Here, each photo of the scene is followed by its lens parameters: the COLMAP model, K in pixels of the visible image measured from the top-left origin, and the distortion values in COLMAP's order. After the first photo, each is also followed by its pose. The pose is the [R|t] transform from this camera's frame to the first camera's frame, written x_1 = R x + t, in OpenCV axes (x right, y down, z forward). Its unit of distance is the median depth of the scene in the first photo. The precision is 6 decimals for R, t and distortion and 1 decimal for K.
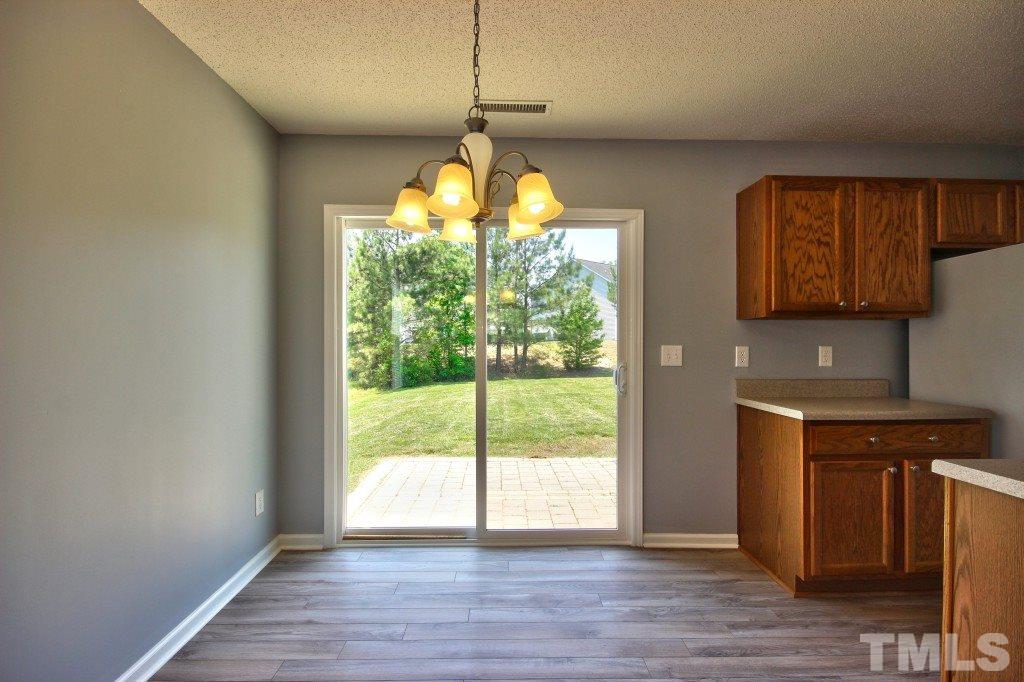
lens RADIAL K [[481.4, 0, 512.0], [0, 481.4, 341.0], [0, 0, 1]] dist [0.018722, -0.000265]
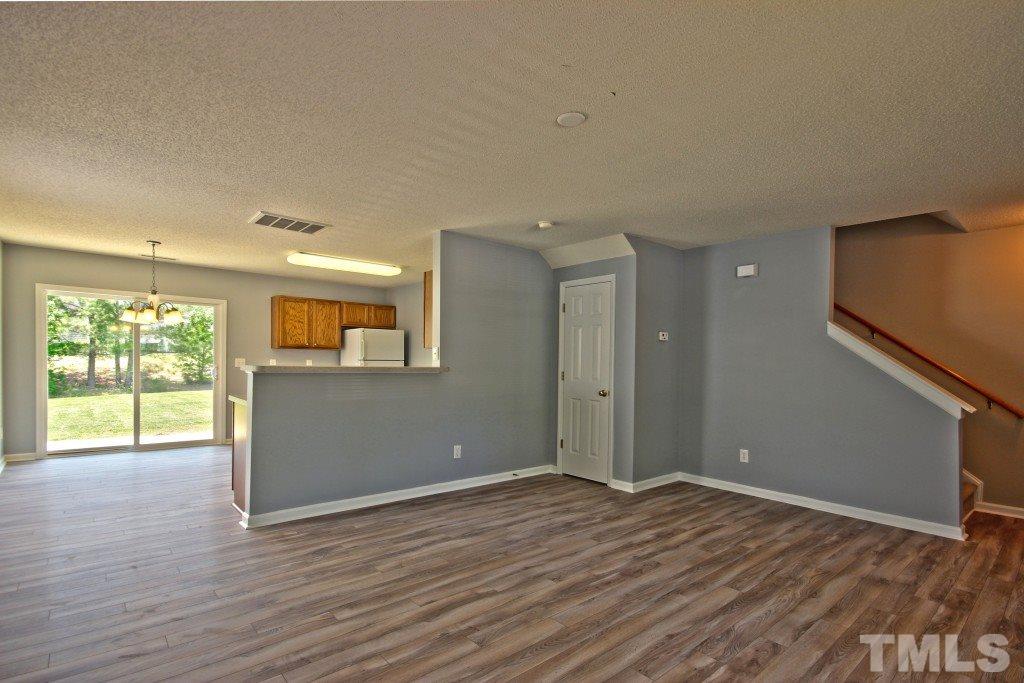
lens RADIAL K [[481.2, 0, 505.0], [0, 481.2, 373.3], [0, 0, 1]] dist [0.018118, -0.000227]
pose [[0.768721, -0.004235, 0.639571, -0.188196], [-0.019265, 0.999371, 0.029772, -0.015419], [-0.639295, -0.035208, 0.768156, -1.645873]]
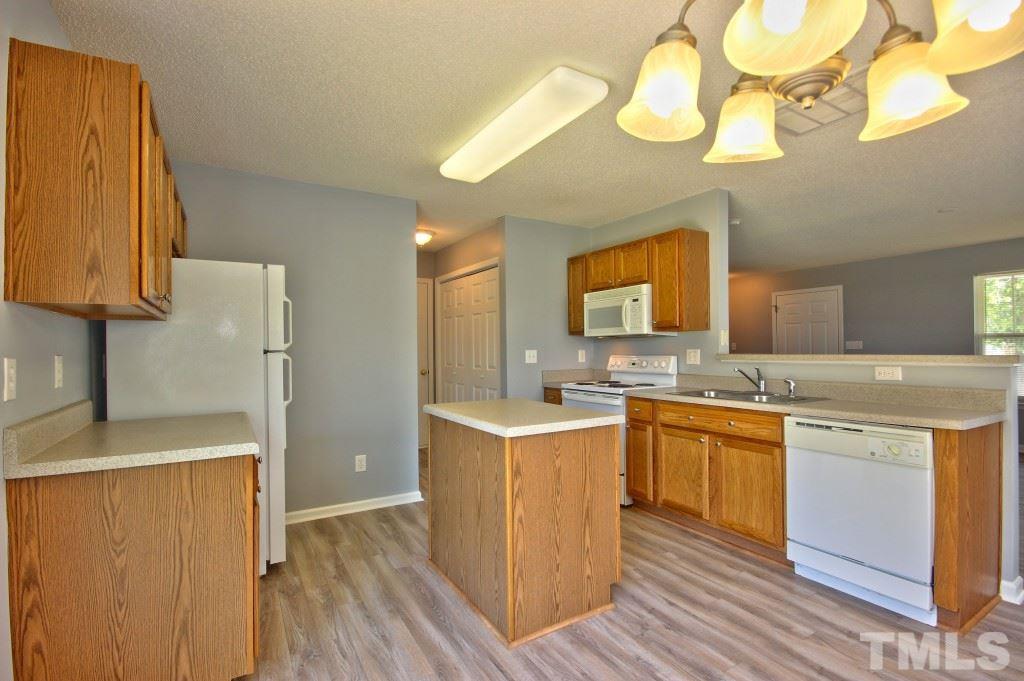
lens RADIAL K [[480.4, 0, 510.5], [0, 480.4, 351.4], [0, 0, 1]] dist [-0.003415, -0.001042]
pose [[-0.477490, -0.002197, 0.878634, -0.193104], [0.009374, 0.999927, 0.007594, 0.004879], [-0.878587, 0.011862, -0.477435, 0.868224]]
